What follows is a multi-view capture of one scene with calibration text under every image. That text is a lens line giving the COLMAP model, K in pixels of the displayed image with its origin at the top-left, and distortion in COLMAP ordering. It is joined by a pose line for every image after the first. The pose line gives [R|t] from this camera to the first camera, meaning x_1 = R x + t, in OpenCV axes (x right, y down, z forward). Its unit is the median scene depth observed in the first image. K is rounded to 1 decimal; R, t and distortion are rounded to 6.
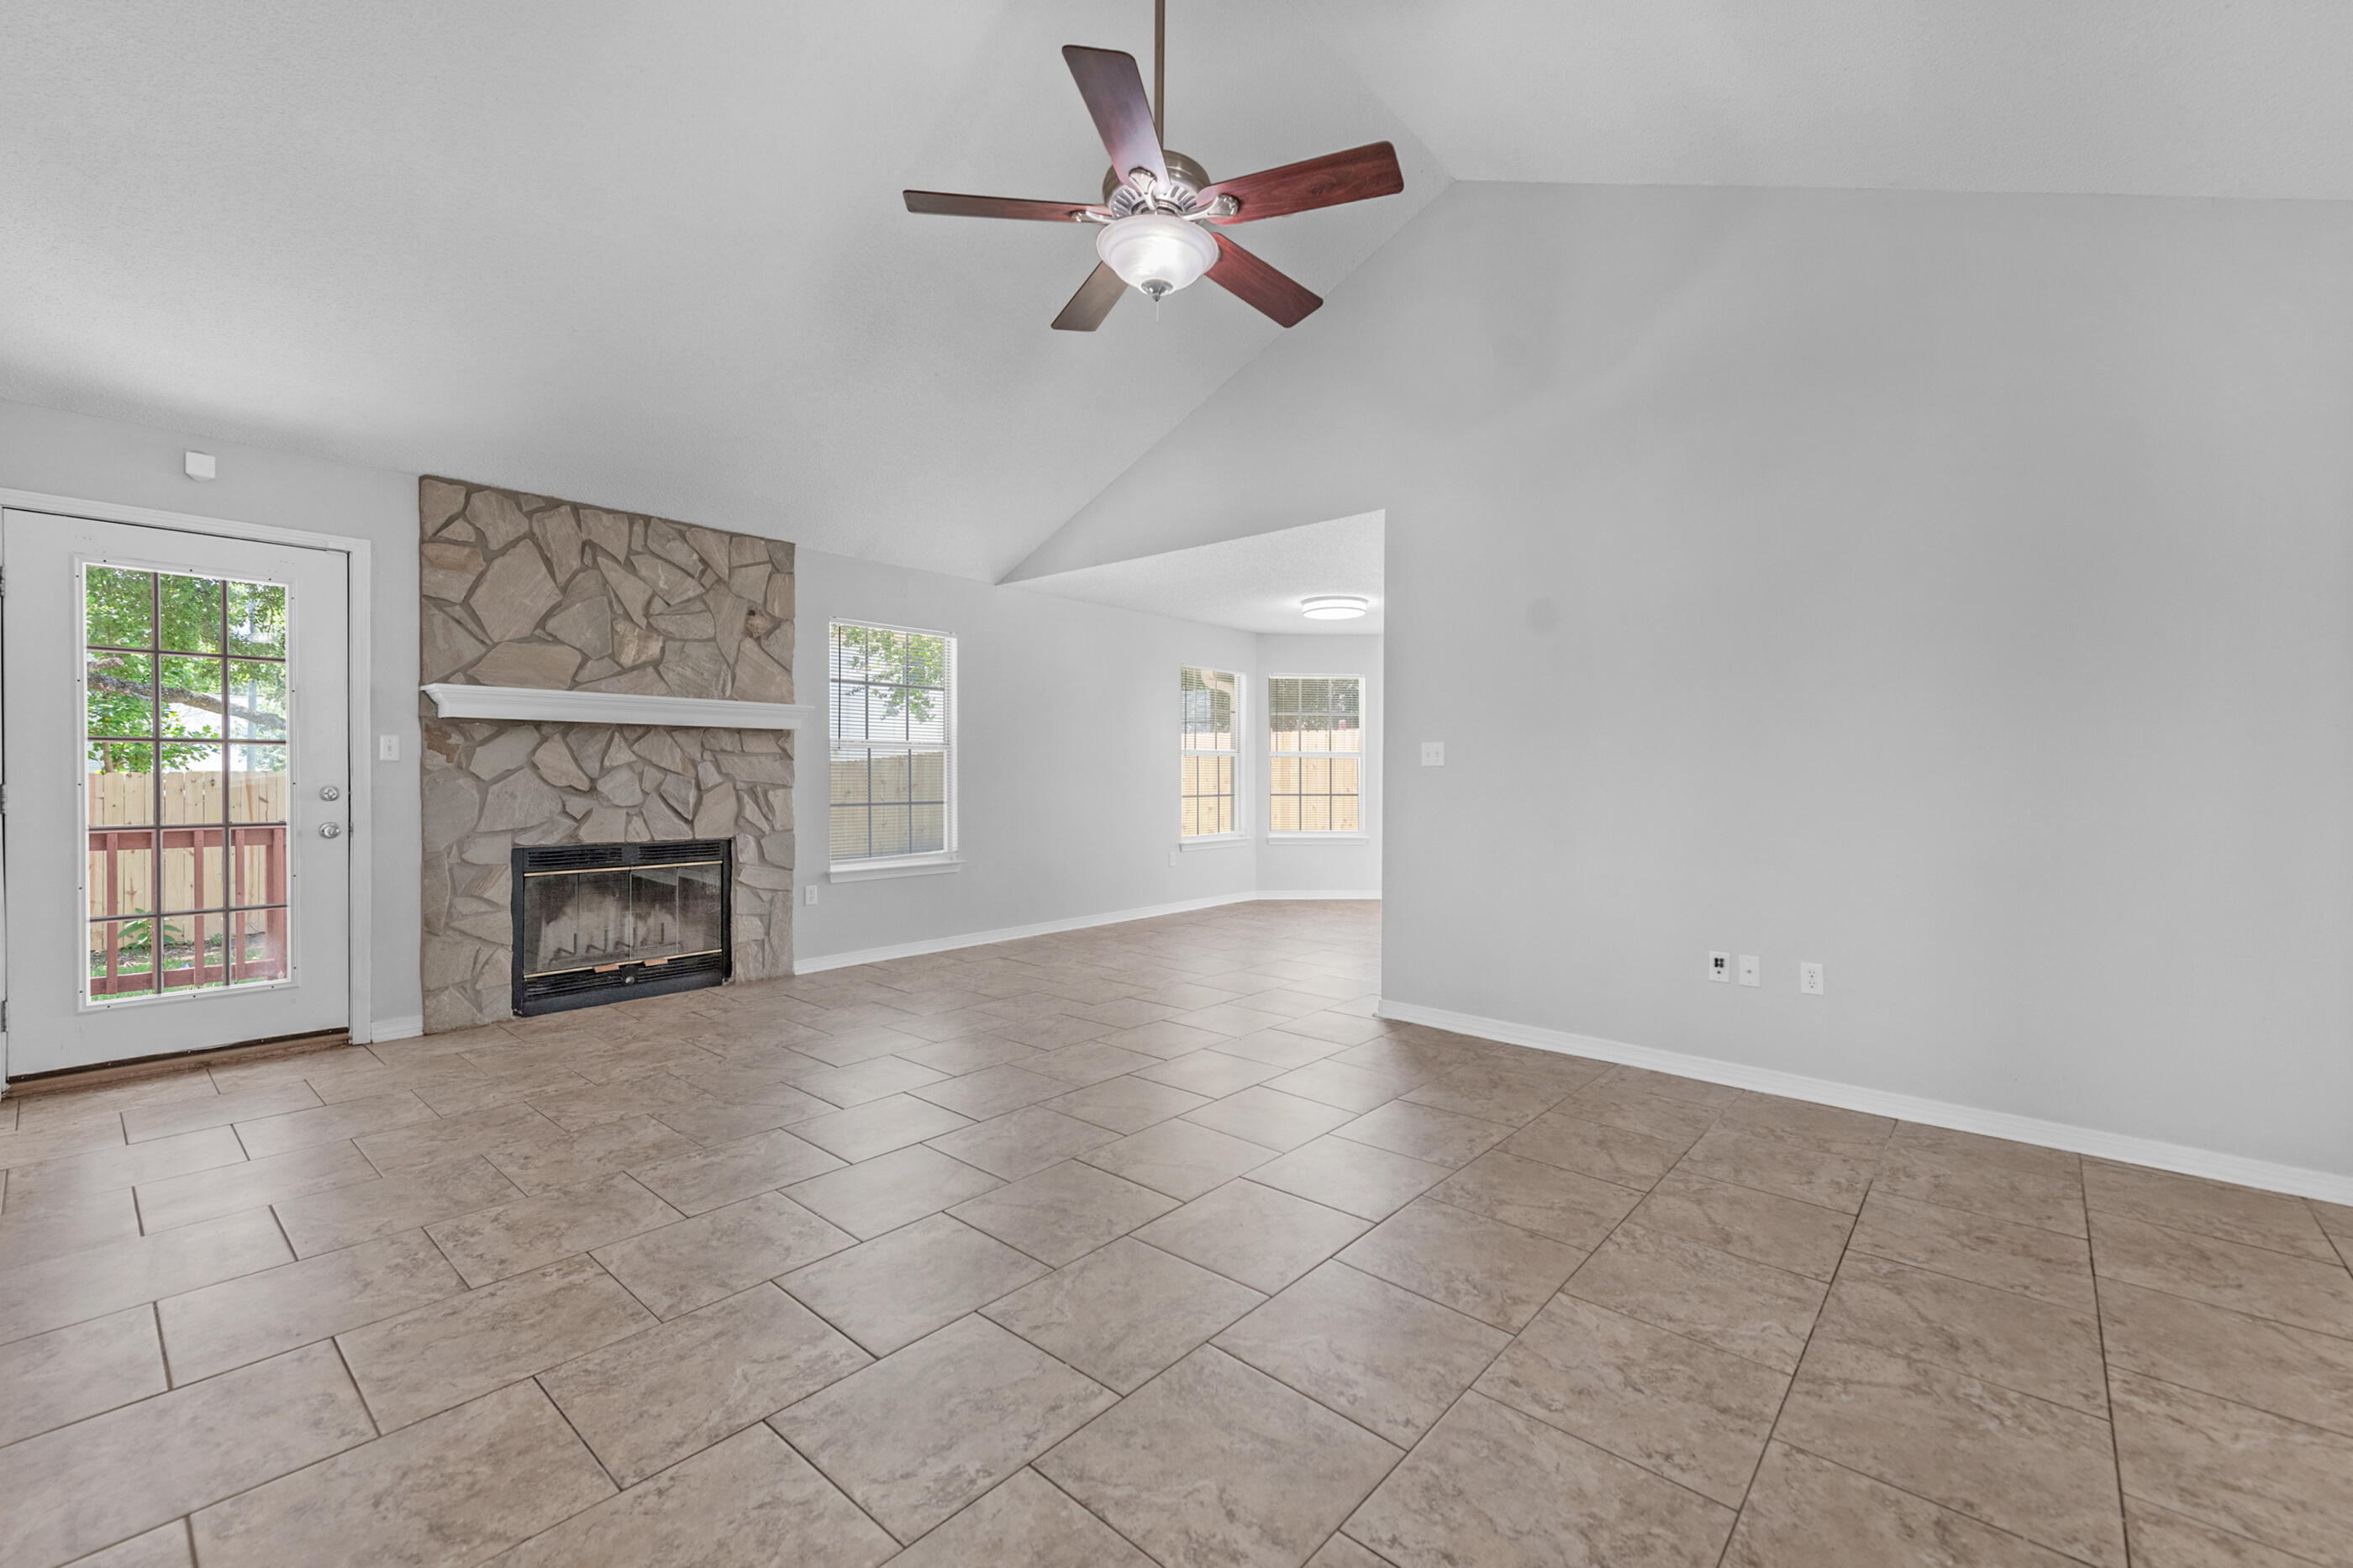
lens RADIAL K [[960.8, 0, 1218.2], [0, 960.8, 786.8], [0, 0, 1]] dist [0.011475, -0.000239]
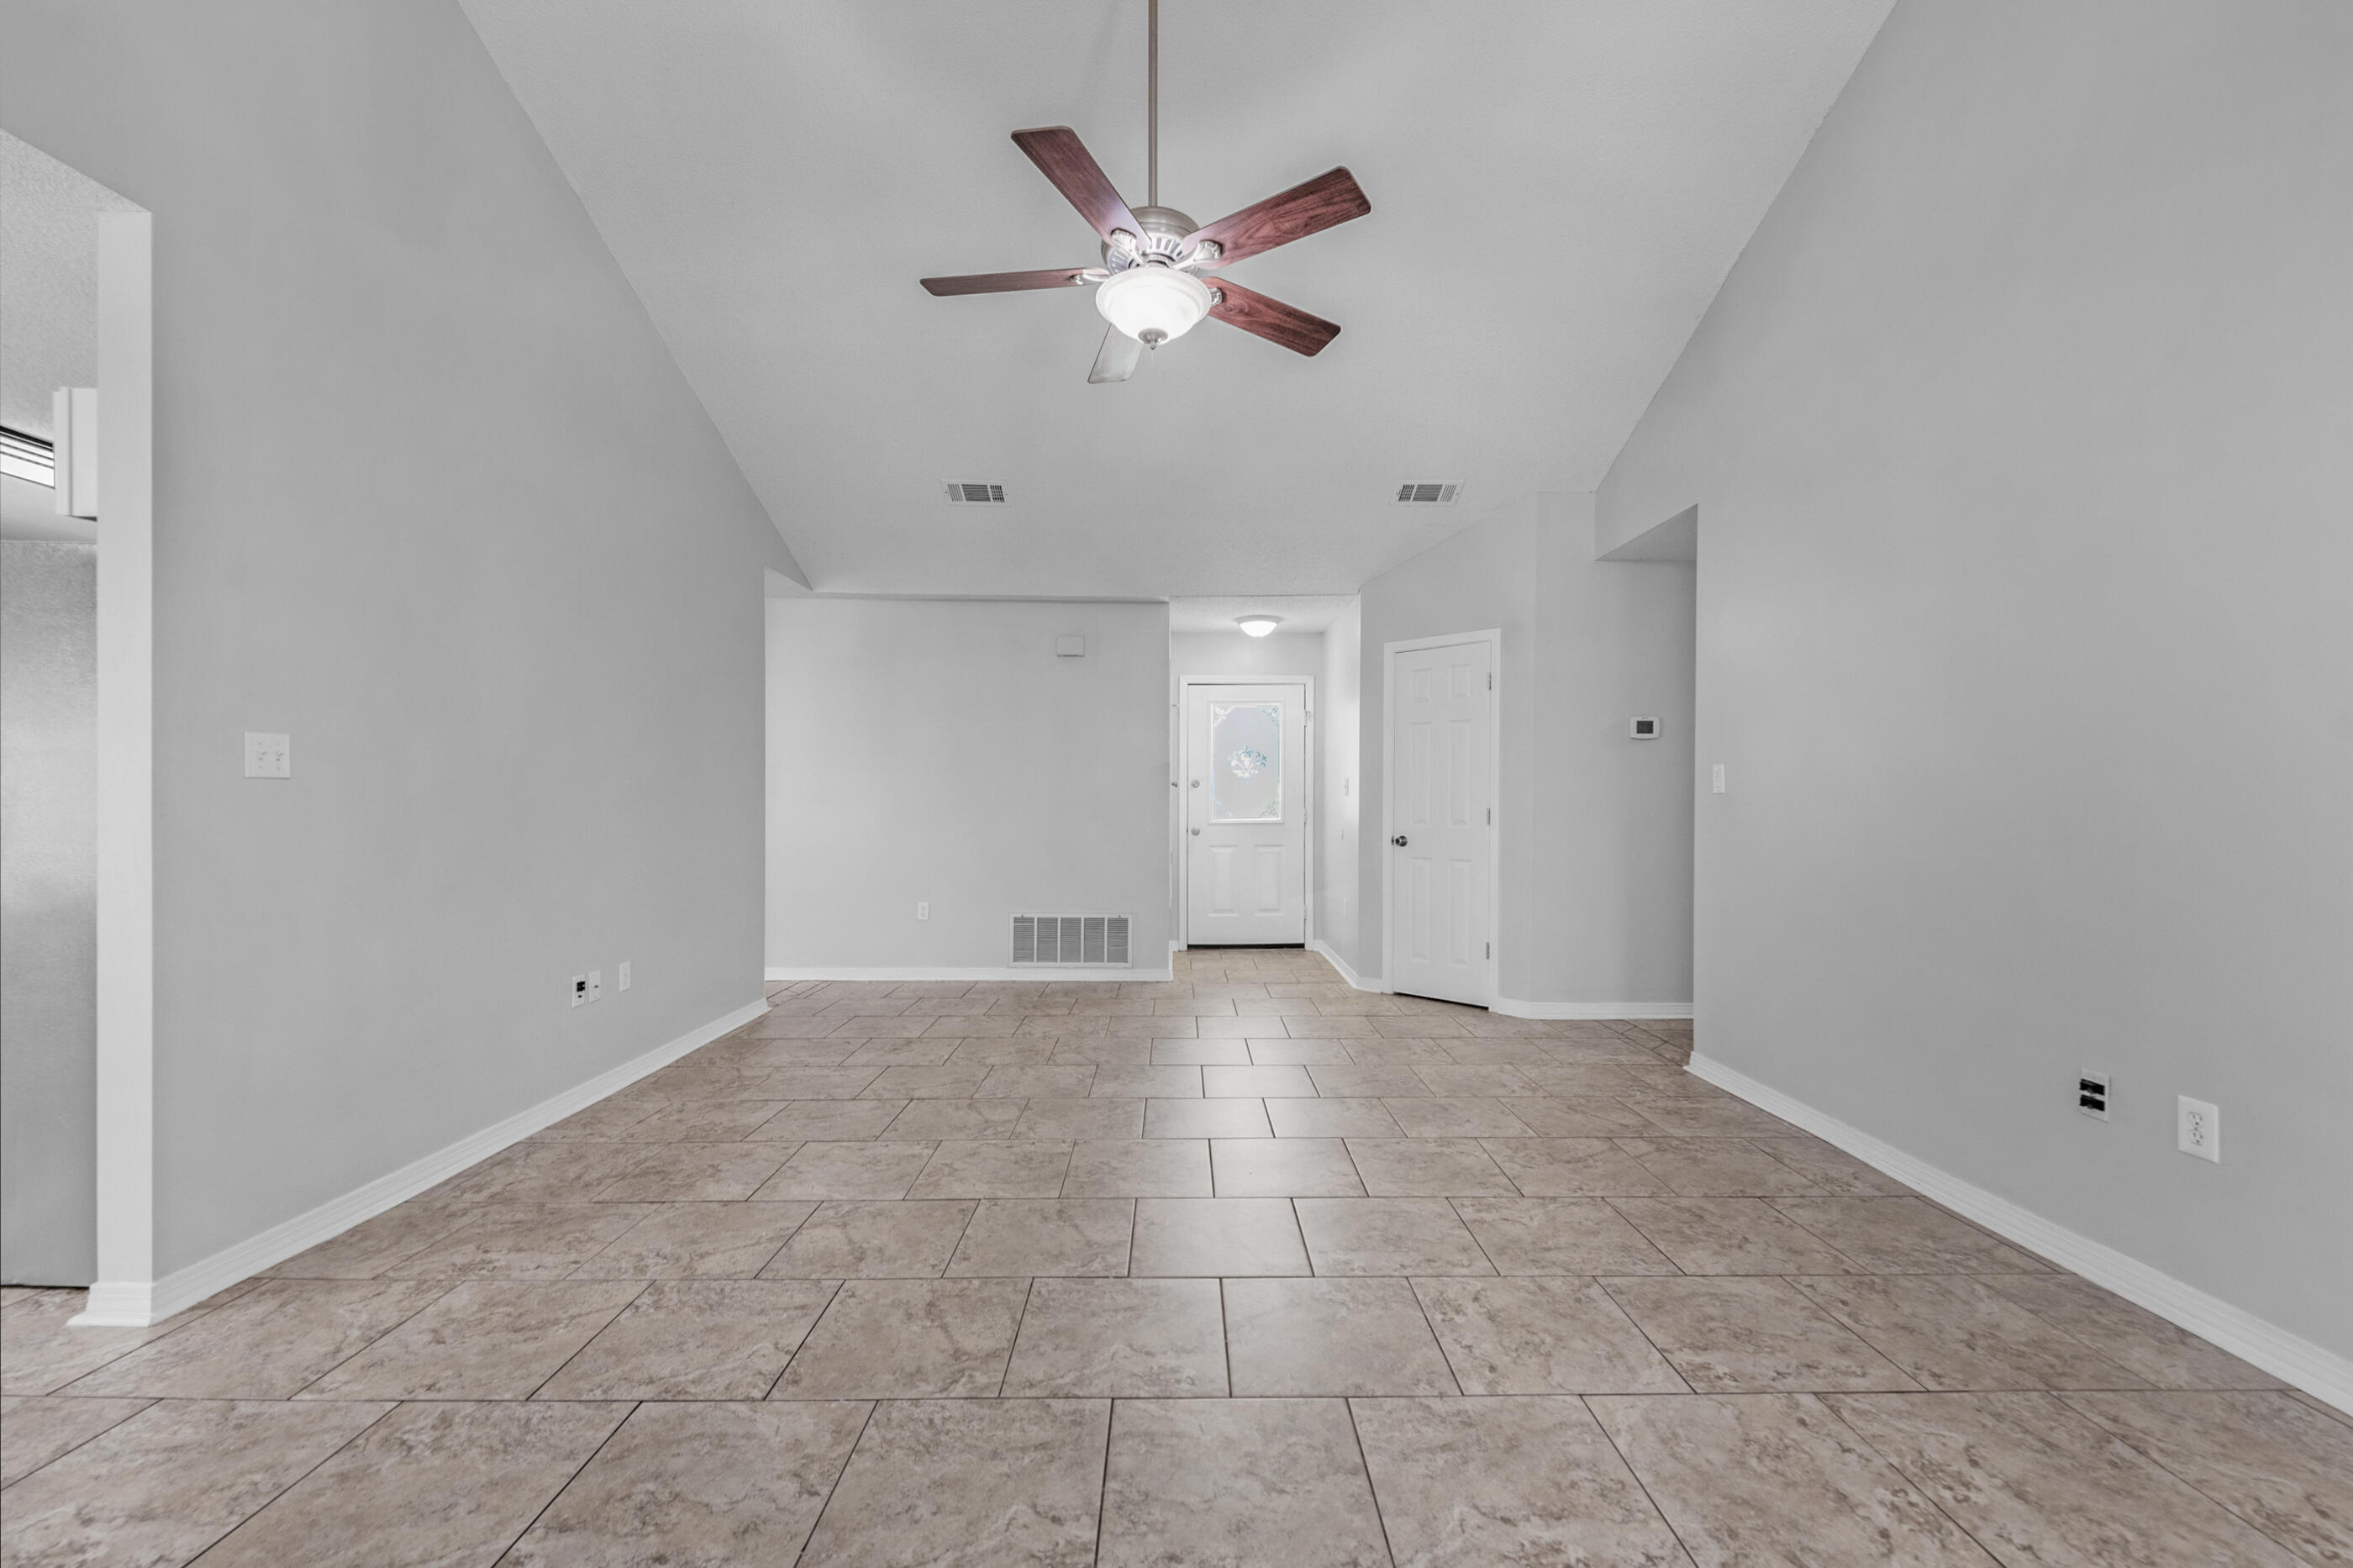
lens RADIAL K [[918.1, 0, 1133.9], [0, 918.1, 808.9], [0, 0, 1]] dist [-0.006203, 0.000325]
pose [[-0.604659, -0.012639, 0.796384, -0.493378], [0.006523, 0.999762, 0.020819, -0.018536], [-0.796458, 0.017783, -0.604433, 0.931960]]
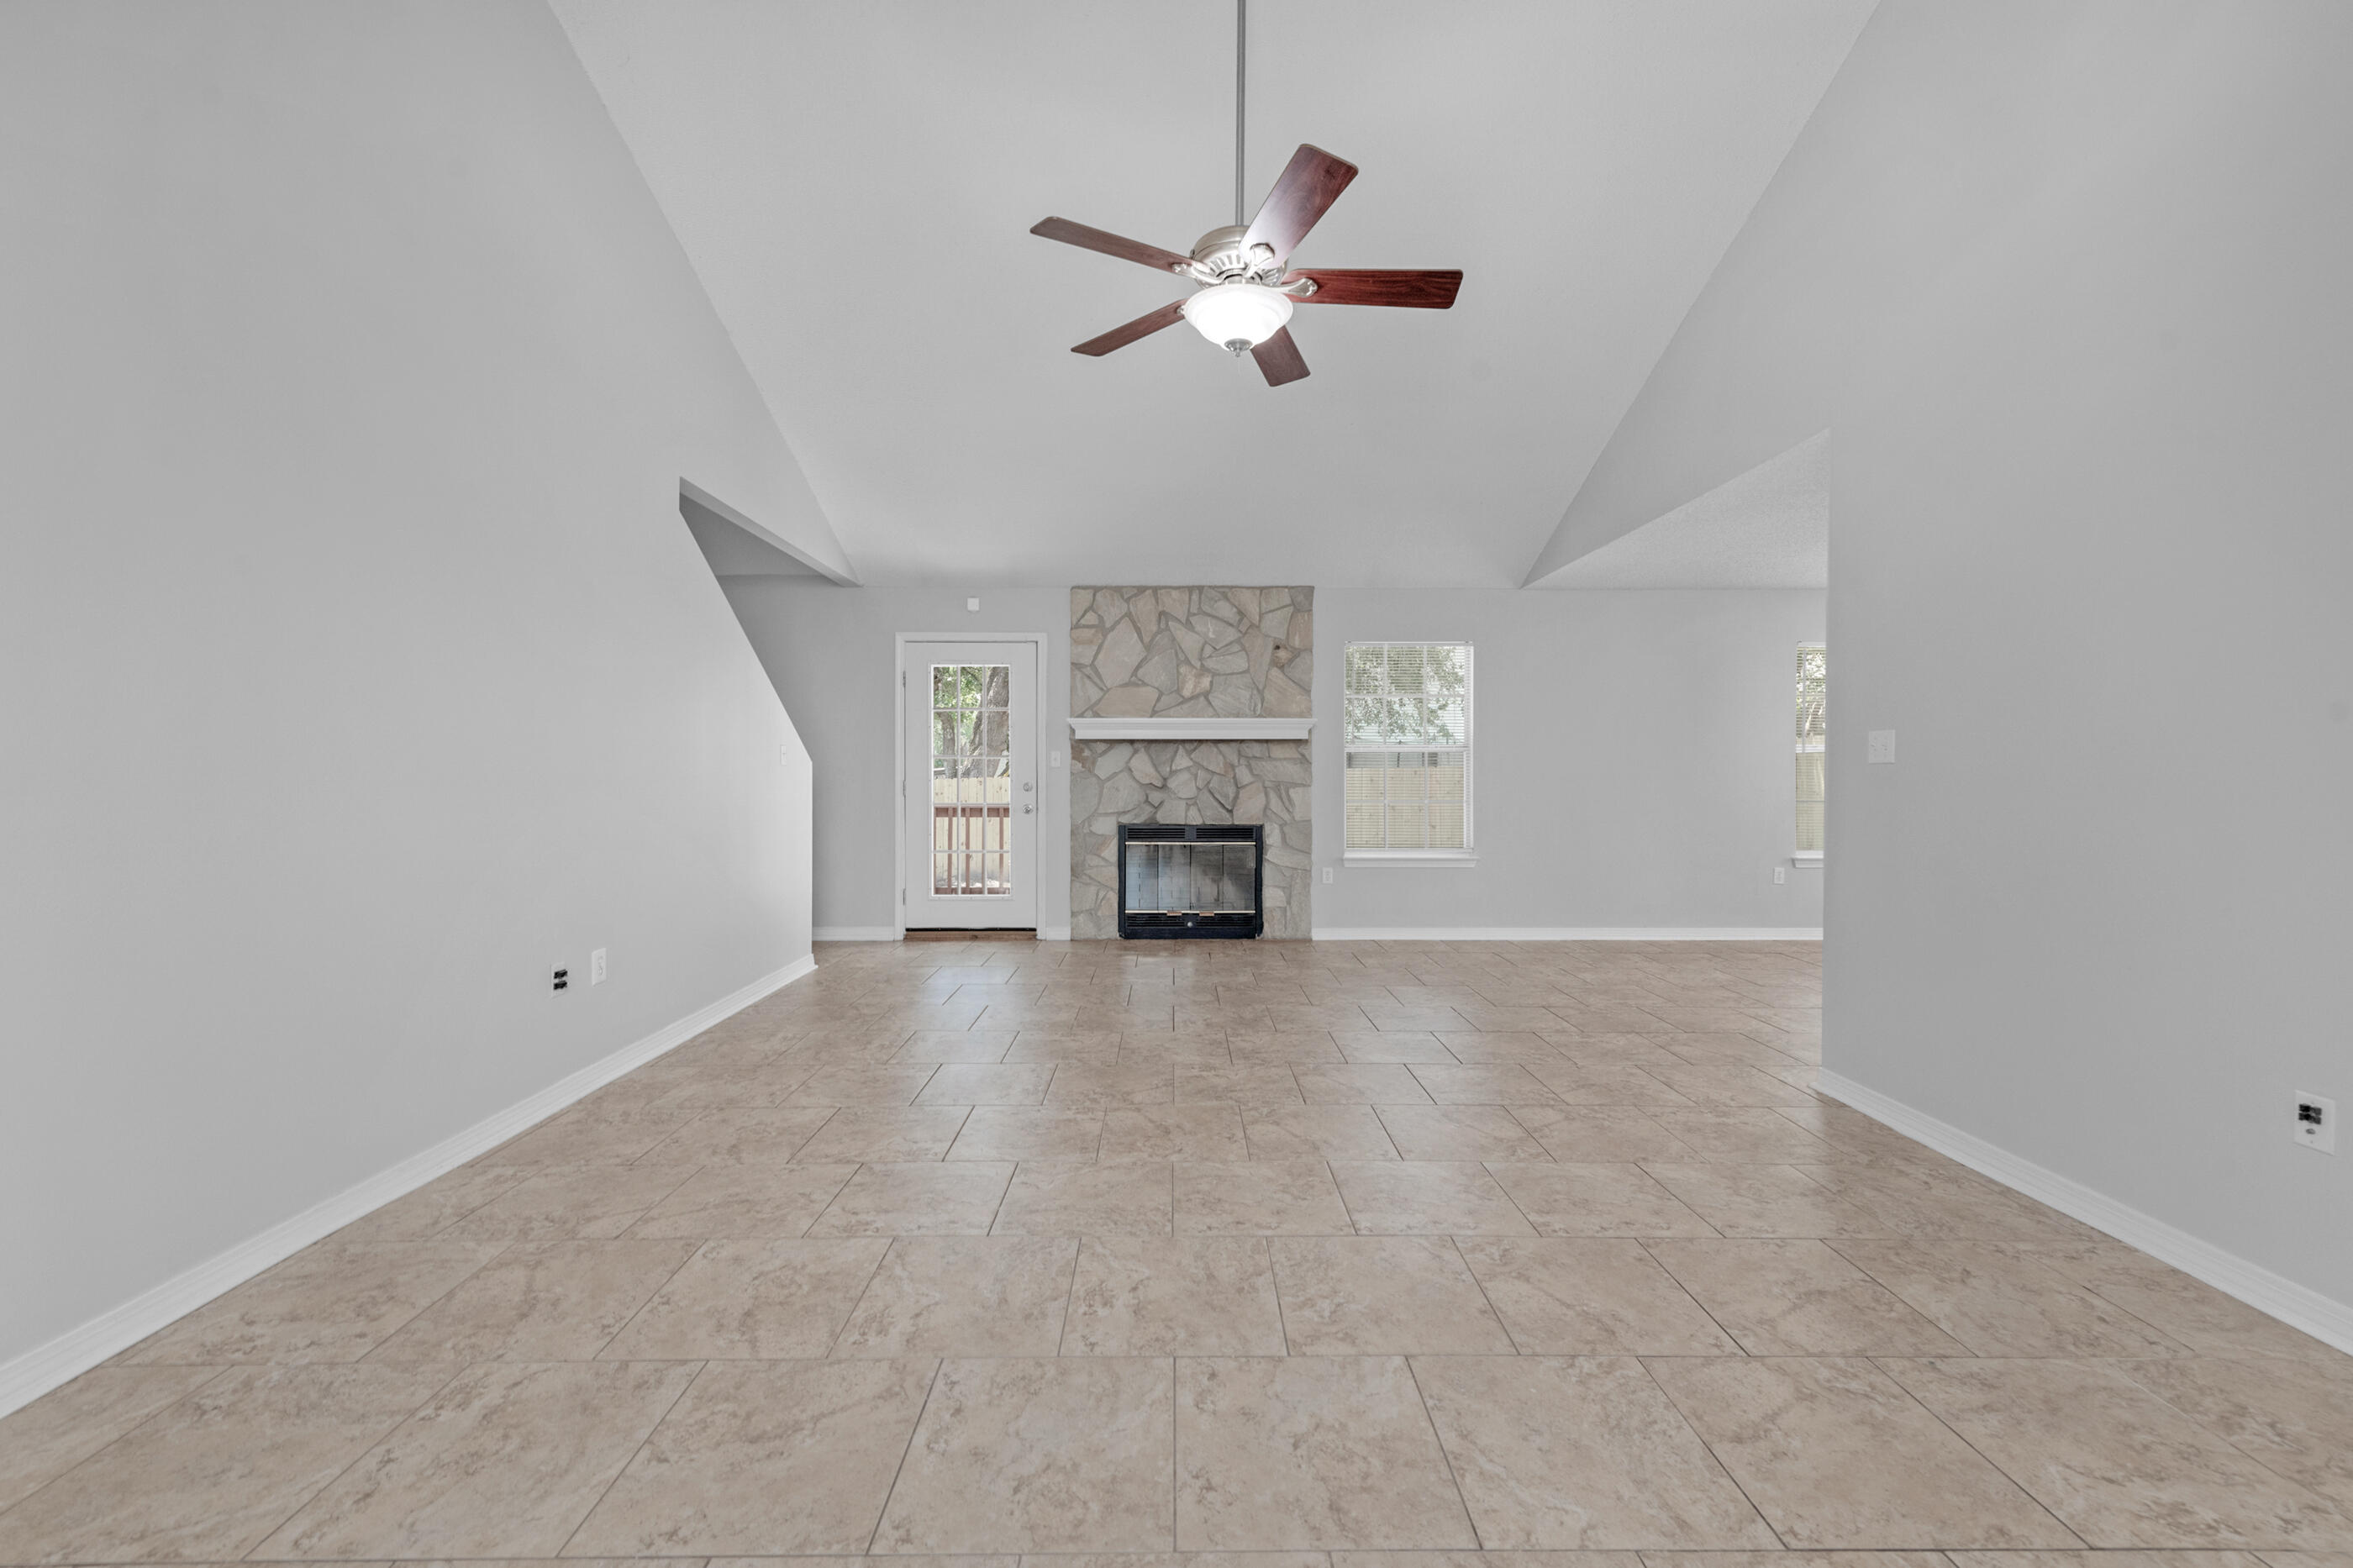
lens RADIAL K [[929.4, 0, 1200.2], [0, 929.4, 779.3], [0, 0, 1]] dist [0.017946, -0.006825]
pose [[0.664279, 0.002754, -0.747479, 0.418514], [-0.008890, 0.999952, -0.004216, -0.001831], [0.747432, 0.009446, 0.664272, 0.135149]]
